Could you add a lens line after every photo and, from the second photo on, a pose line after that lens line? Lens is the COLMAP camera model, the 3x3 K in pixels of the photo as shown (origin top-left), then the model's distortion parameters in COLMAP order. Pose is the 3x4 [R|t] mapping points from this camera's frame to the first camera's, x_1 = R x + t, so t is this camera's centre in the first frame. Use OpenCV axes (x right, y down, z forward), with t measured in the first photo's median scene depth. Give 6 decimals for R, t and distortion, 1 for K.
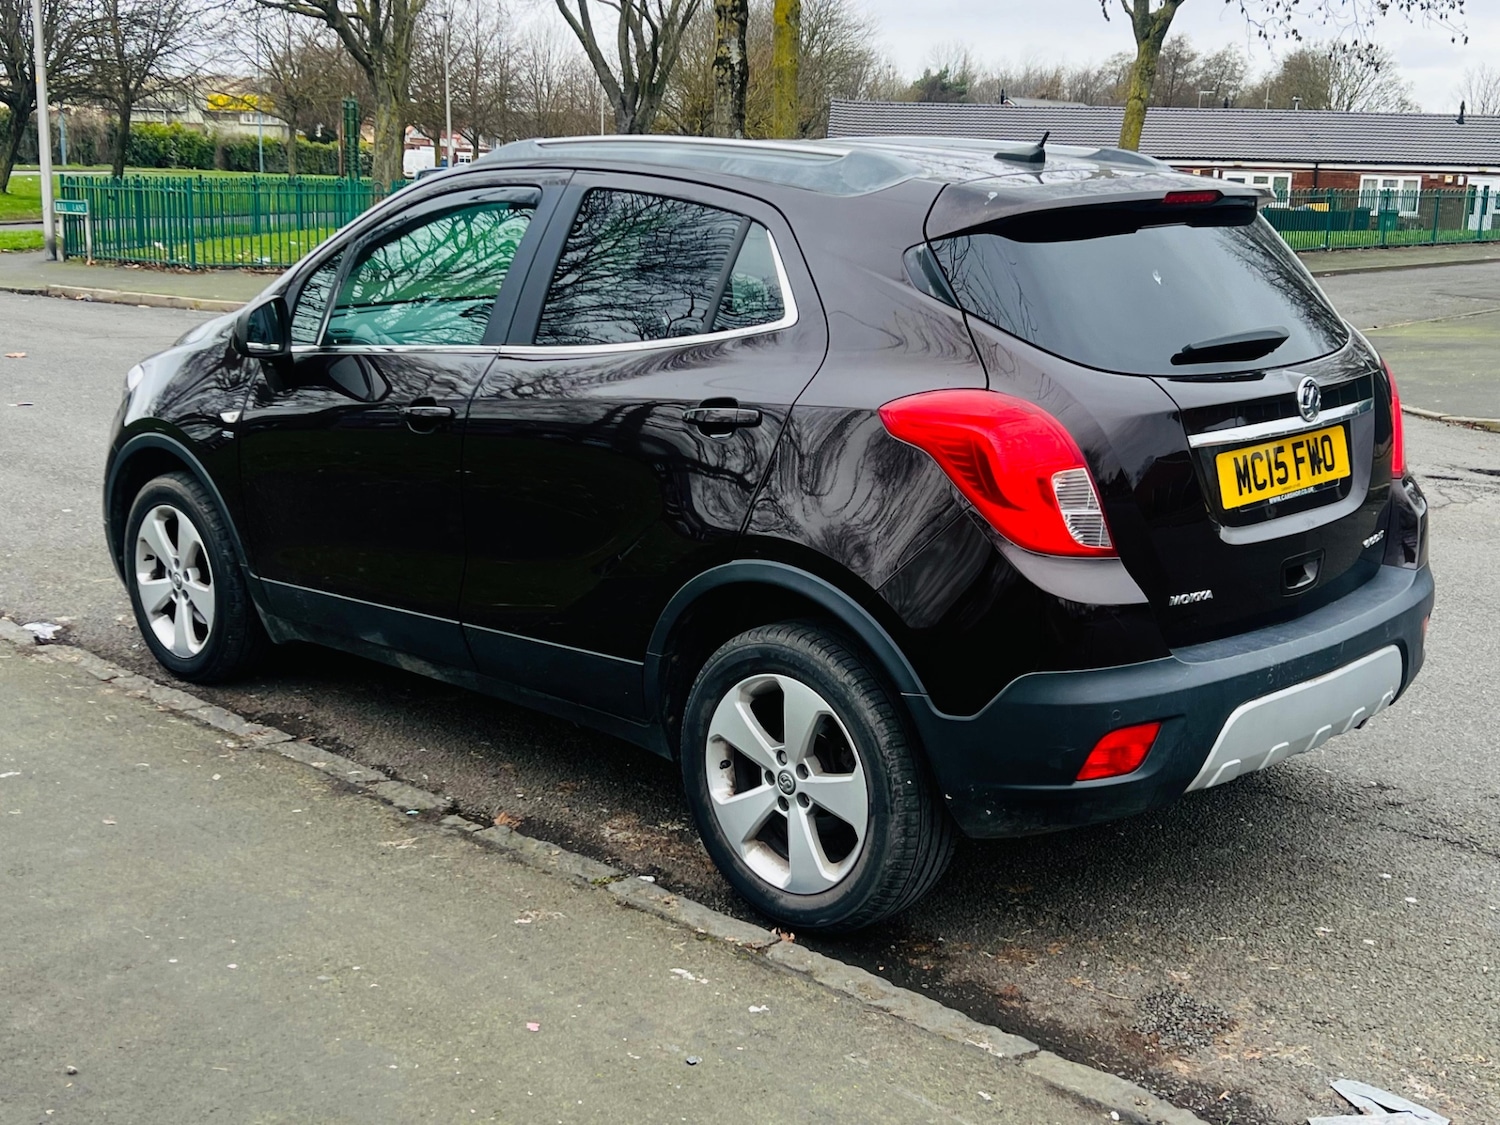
lens RADIAL K [[1789.8, 0, 743.2], [0, 1789.8, 577.7], [0, 0, 1]] dist [0.136369, -0.321428]
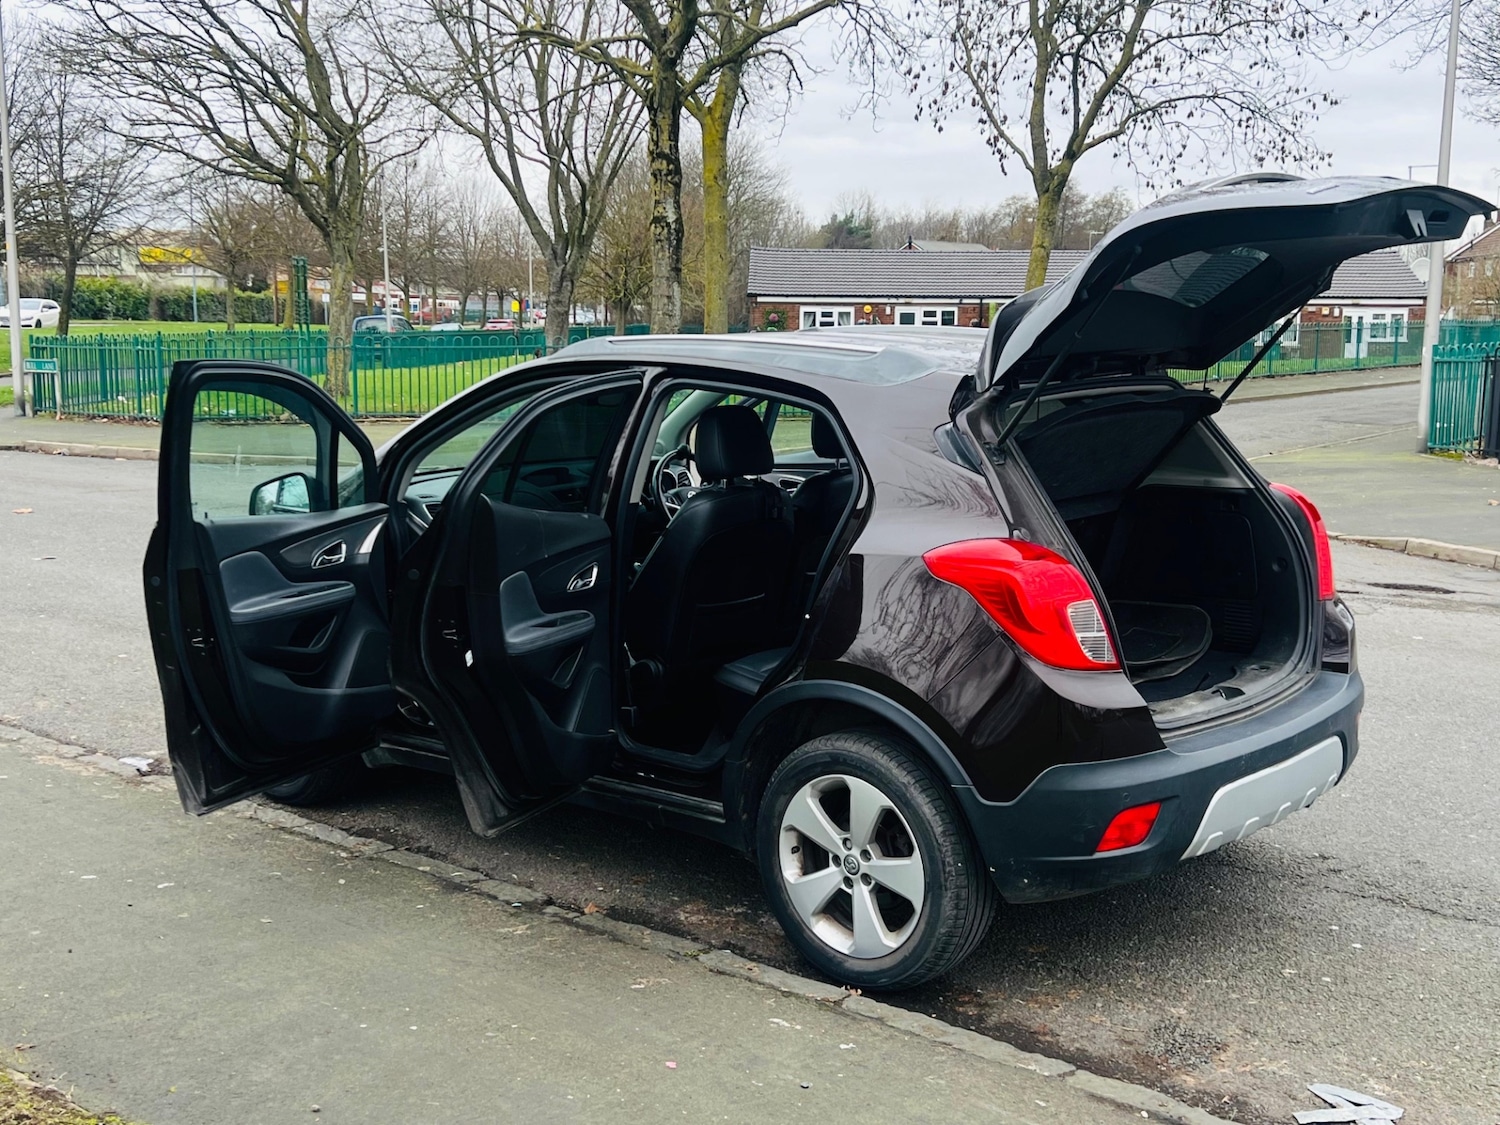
lens RADIAL K [[1738.0, 0, 758.9], [0, 1738.0, 568.7], [0, 0, 1]] dist [0.144360, -0.352739]
pose [[0.998293, -0.025709, 0.052434, -0.080382], [0.029558, 0.996819, -0.074016, 0.001037], [-0.050364, 0.075440, 0.995878, -0.161083]]
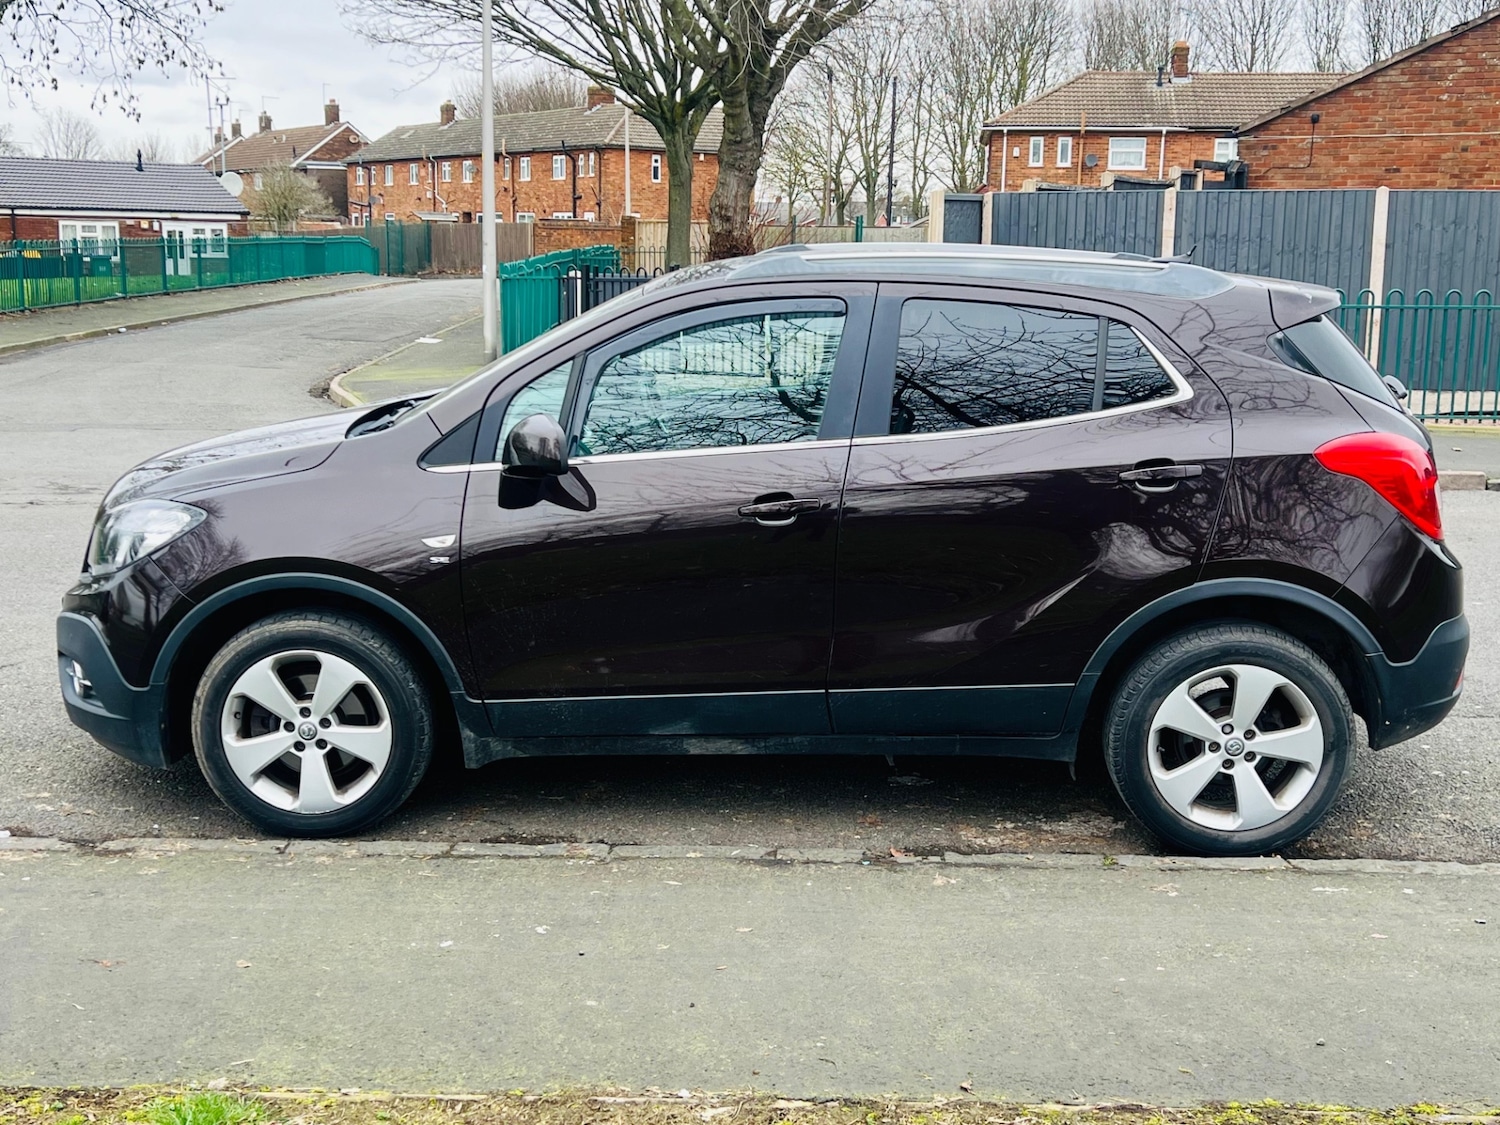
lens RADIAL K [[1791.8, 0, 759.3], [0, 1791.8, 570.5], [0, 0, 1]] dist [0.132644, -0.311817]
pose [[0.735175, -0.133962, 0.664509, -0.942763], [0.150656, 0.988052, 0.032509, -0.093034], [-0.660924, 0.076213, 0.746573, 0.207011]]
